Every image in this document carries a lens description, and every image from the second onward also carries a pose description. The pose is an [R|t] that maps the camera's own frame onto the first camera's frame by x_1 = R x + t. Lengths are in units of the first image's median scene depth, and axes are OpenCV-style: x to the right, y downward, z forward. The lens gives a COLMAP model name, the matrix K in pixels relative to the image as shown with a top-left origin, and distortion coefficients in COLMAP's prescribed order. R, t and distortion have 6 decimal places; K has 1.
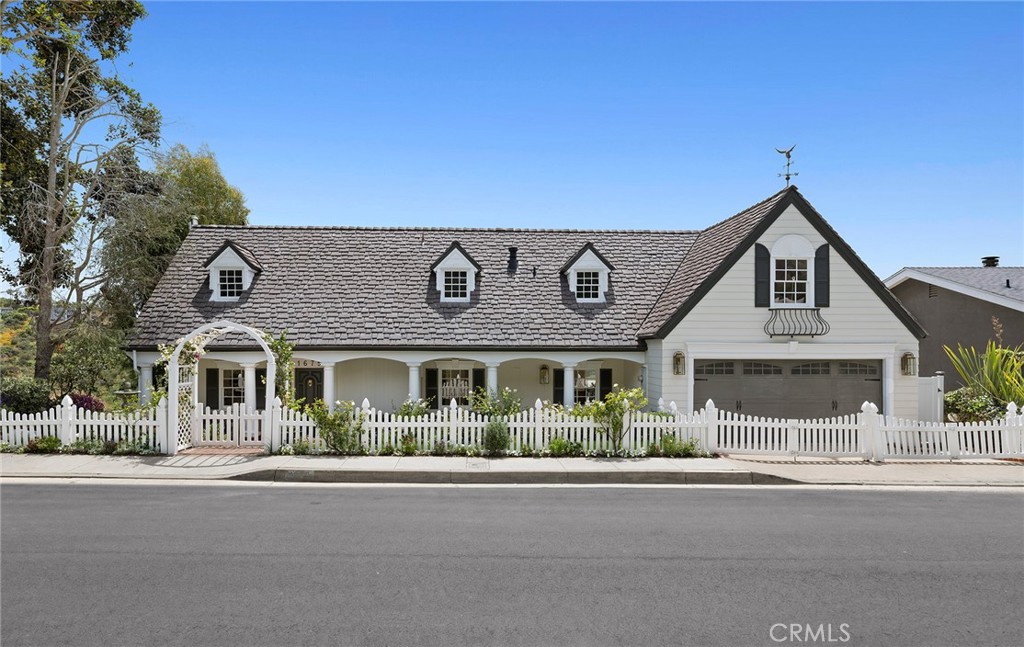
lens RADIAL K [[628.8, 0, 511.7], [0, 628.8, 323.5], [0, 0, 1]] dist [0.002018, 0.000576]
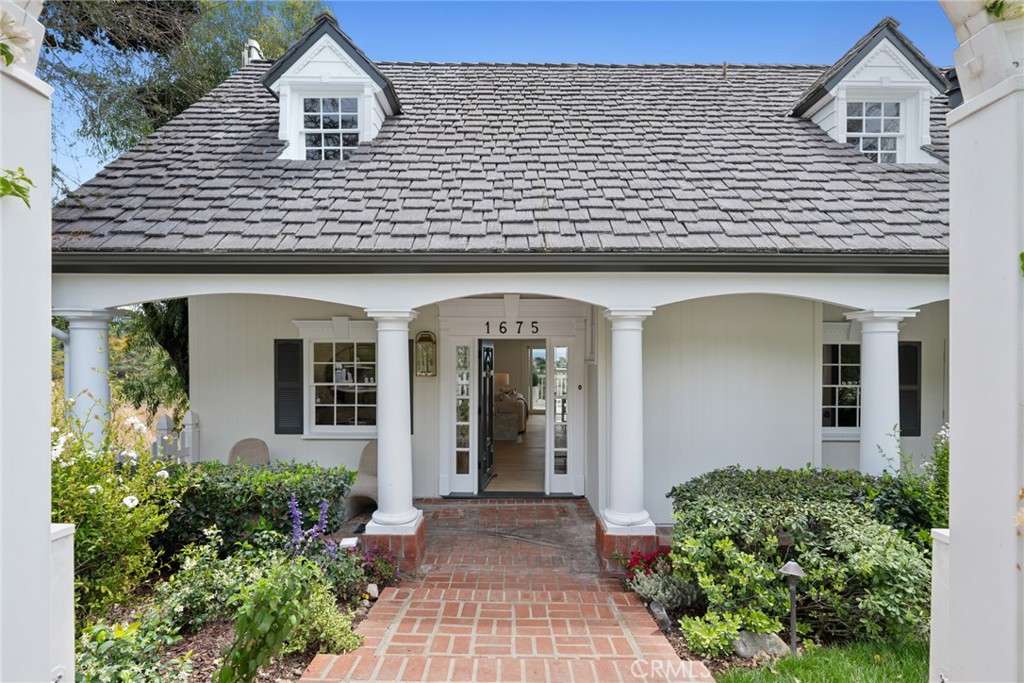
lens RADIAL K [[469.9, 0, 512.4], [0, 469.9, 347.7], [0, 0, 1]] dist [0.003295, 0.000226]
pose [[0.999662, 0.001216, -0.025969, -0.323743], [-0.000770, 0.999852, 0.017194, 0.073831], [0.025986, -0.017168, 0.999515, 0.701913]]
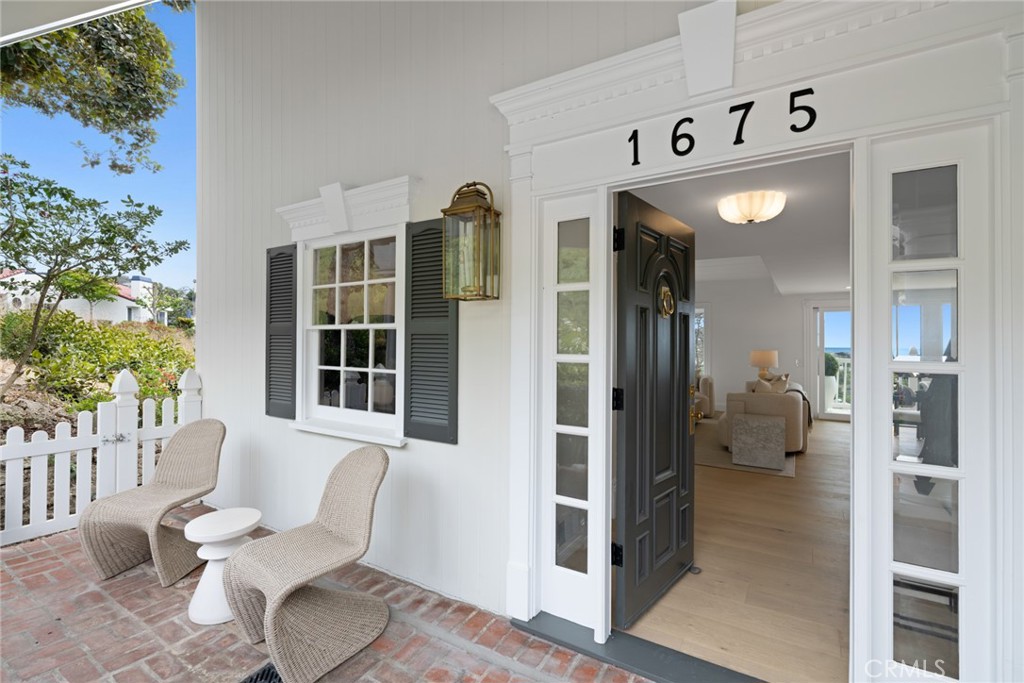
lens RADIAL K [[469.9, 0, 511.3], [0, 469.9, 336.1], [0, 0, 1]] dist [0.003295, 0.000226]
pose [[0.836473, -0.002424, -0.548002, -0.313654], [0.007749, 0.999943, 0.007405, 0.108596], [0.547953, -0.010441, 0.836444, 0.927063]]
